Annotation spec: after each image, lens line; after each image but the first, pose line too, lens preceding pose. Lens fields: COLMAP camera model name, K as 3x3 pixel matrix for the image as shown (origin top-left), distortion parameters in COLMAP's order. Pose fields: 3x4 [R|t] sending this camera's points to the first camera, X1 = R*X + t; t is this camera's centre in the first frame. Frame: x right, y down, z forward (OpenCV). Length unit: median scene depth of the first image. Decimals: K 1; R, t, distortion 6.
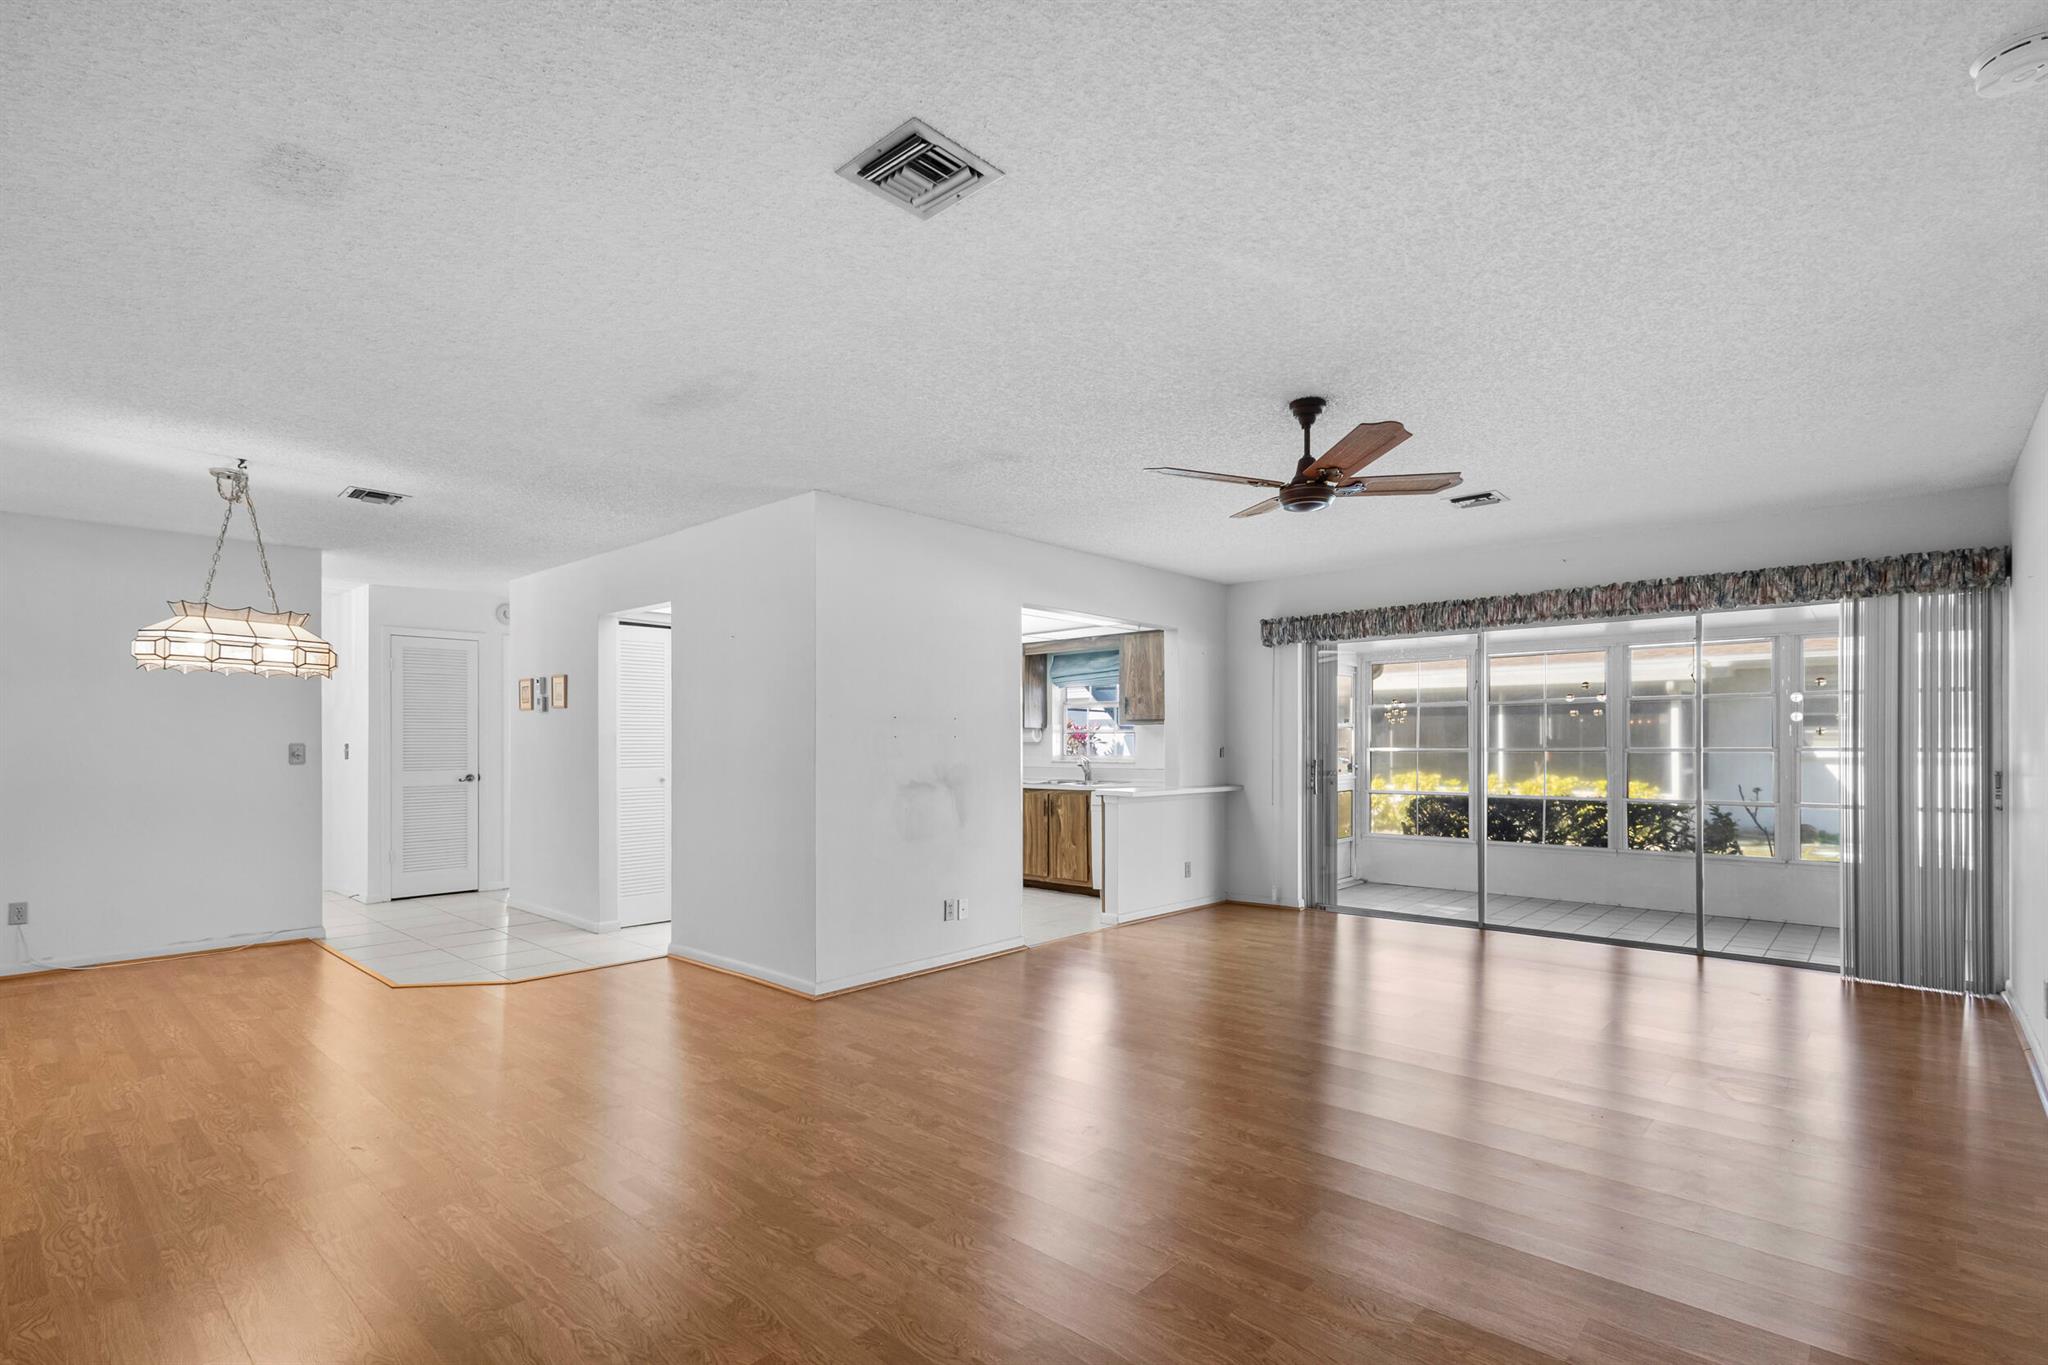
lens RADIAL K [[953.5, 0, 1033.3], [0, 953.5, 741.5], [0, 0, 1]] dist [-0.002782, -0.000790]
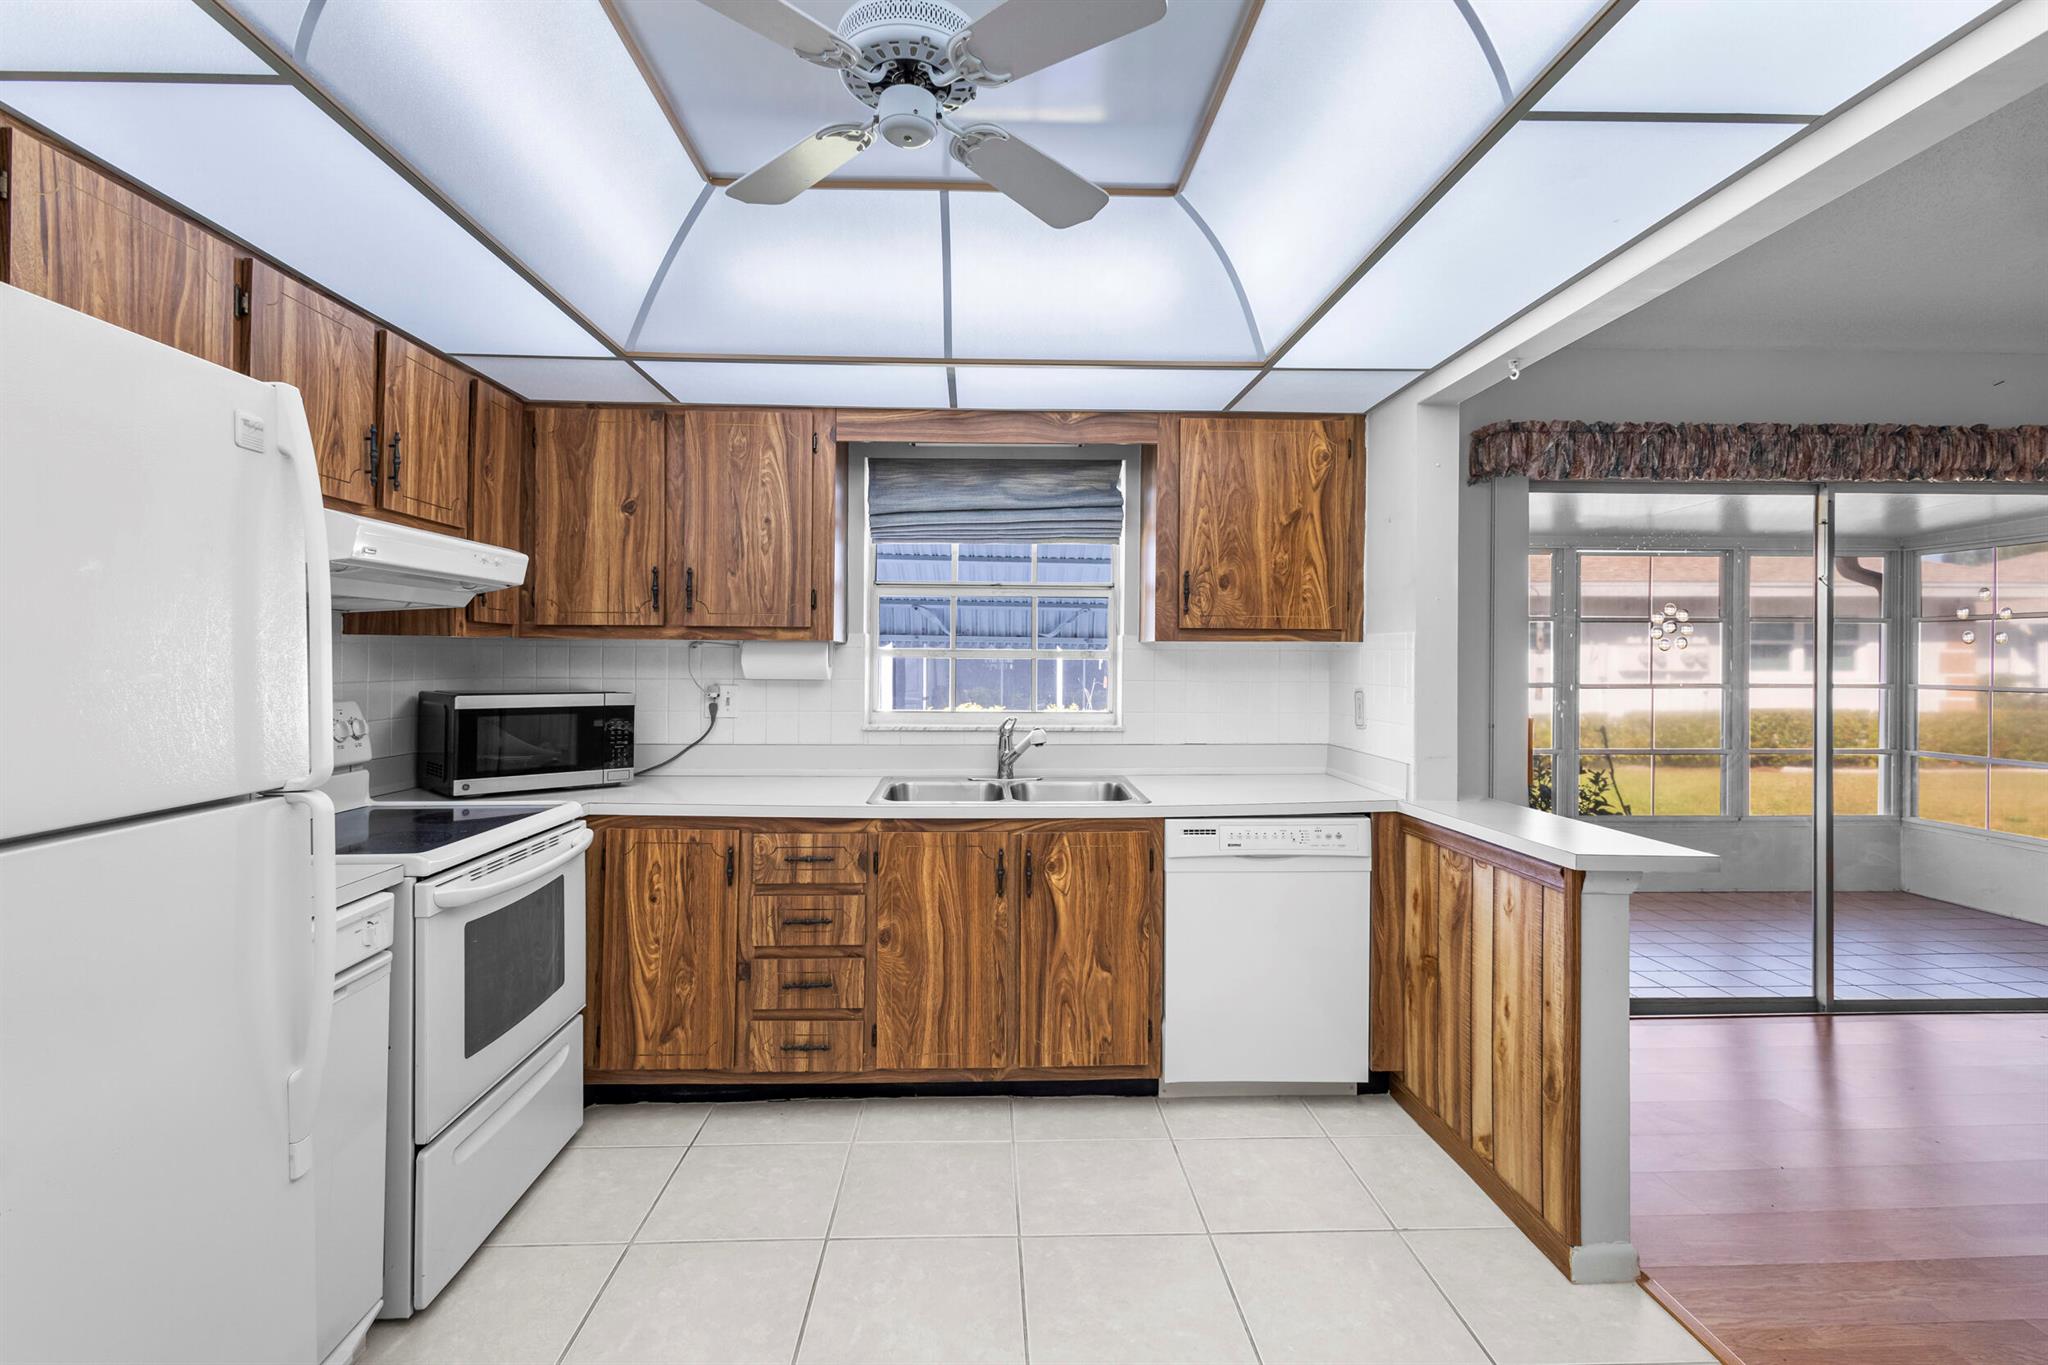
lens RADIAL K [[963.2, 0, 1018.2], [0, 963.2, 658.9], [0, 0, 1]] dist [0.009103, -0.000455]
pose [[0.717587, 0.006165, 0.696441, -0.298008], [-0.007782, 0.999969, -0.000833, -0.011141], [-0.696425, -0.004822, 0.717613, 0.959002]]
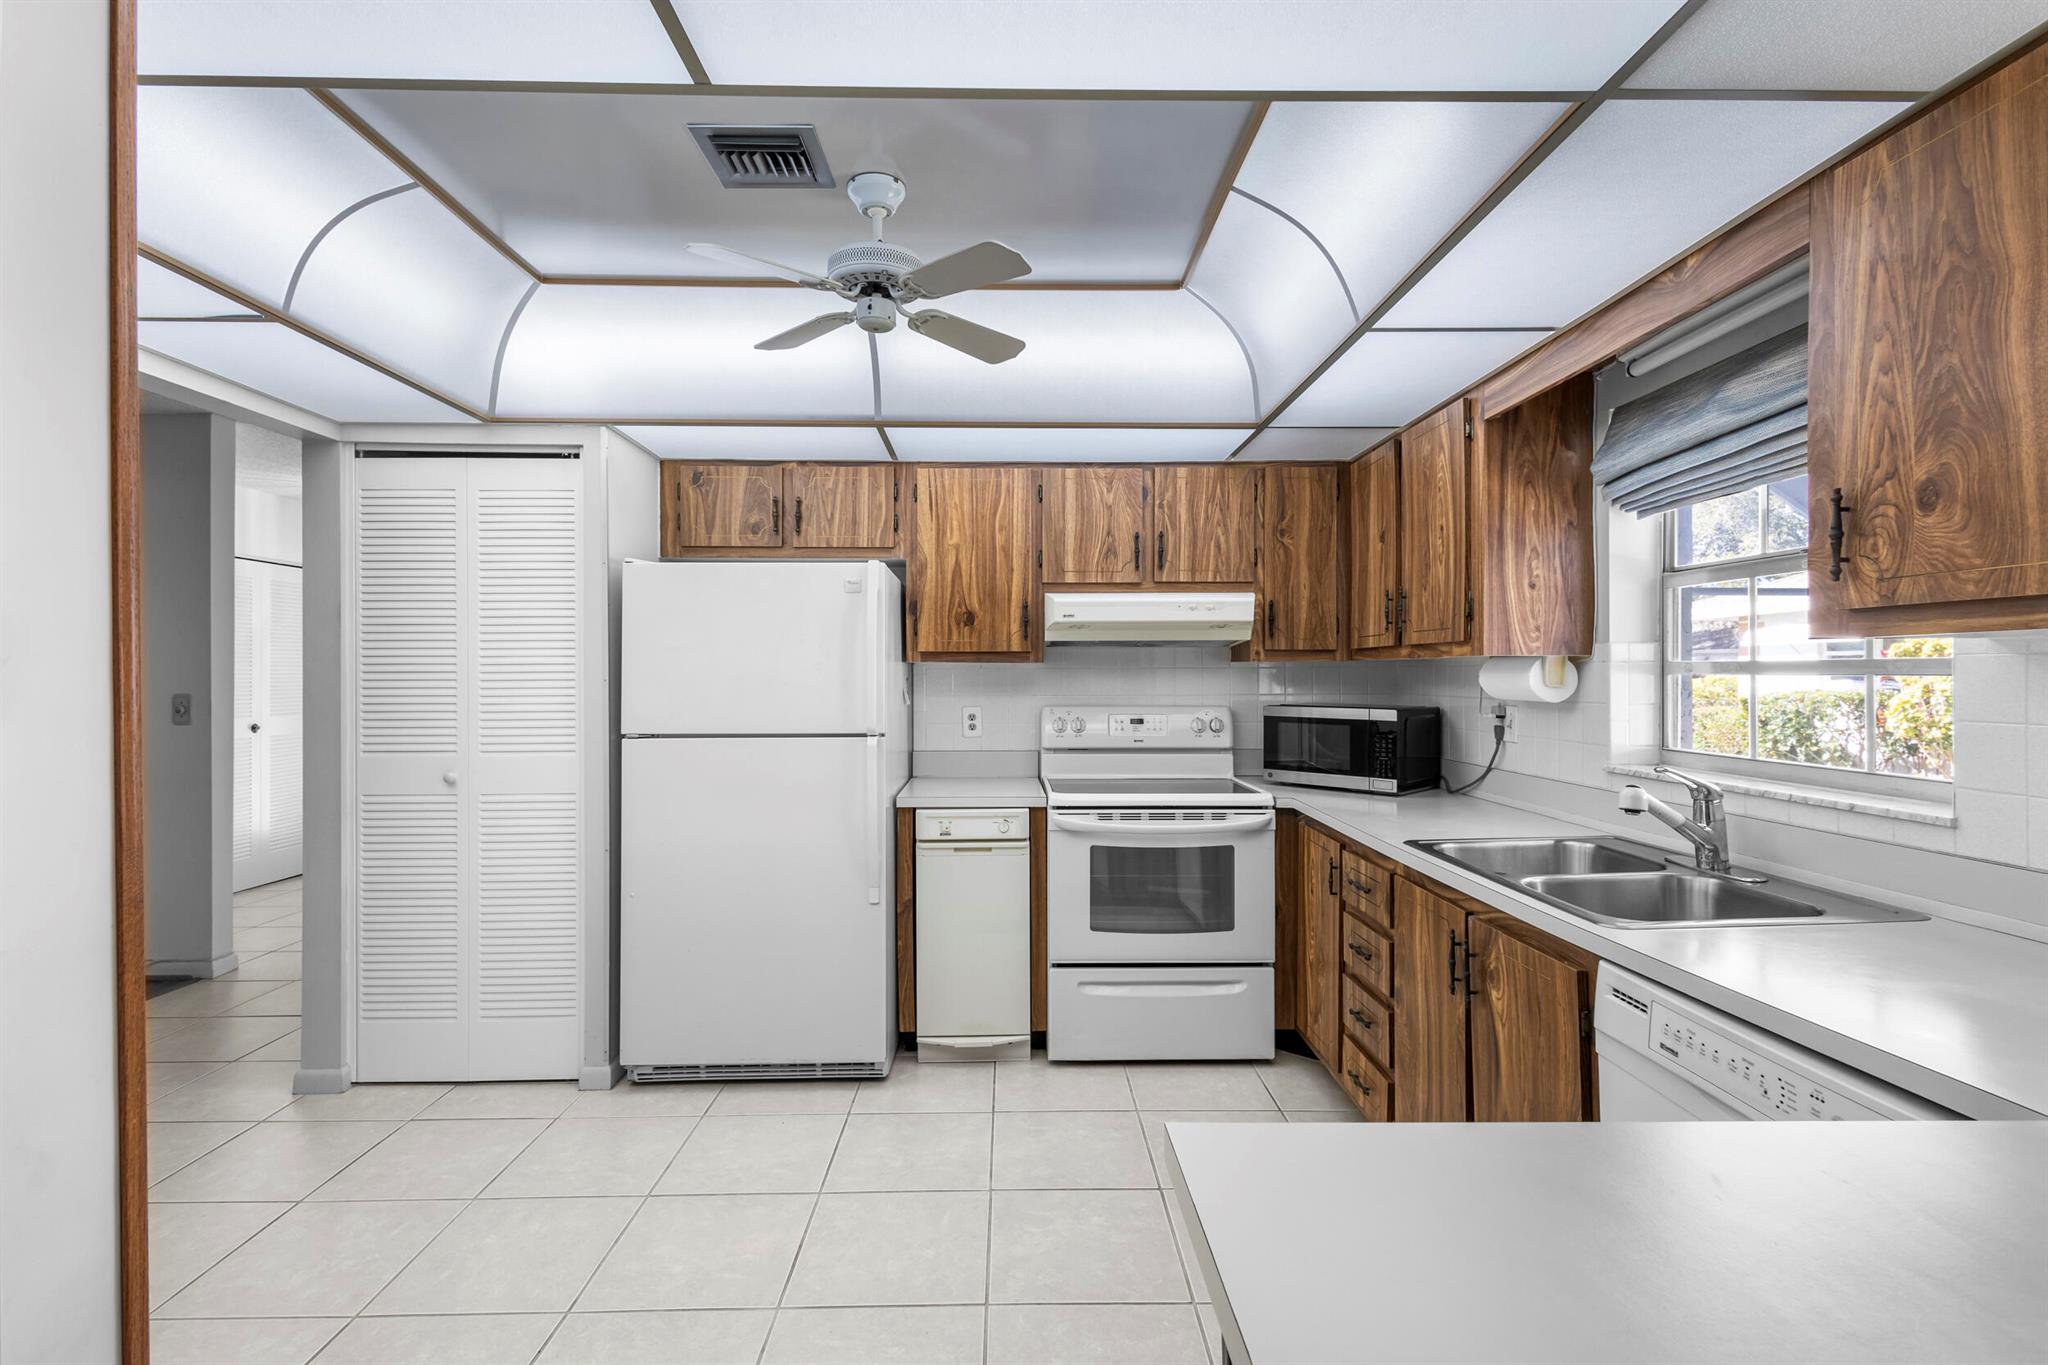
lens RADIAL K [[950.8, 0, 1025.4], [0, 950.8, 676.8], [0, 0, 1]] dist [0.001381, -0.000085]
pose [[0.681265, 0.001747, -0.732035, 0.158428], [0.001297, 0.999993, 0.003593, -0.012811], [0.732036, -0.003398, 0.681258, 0.950892]]
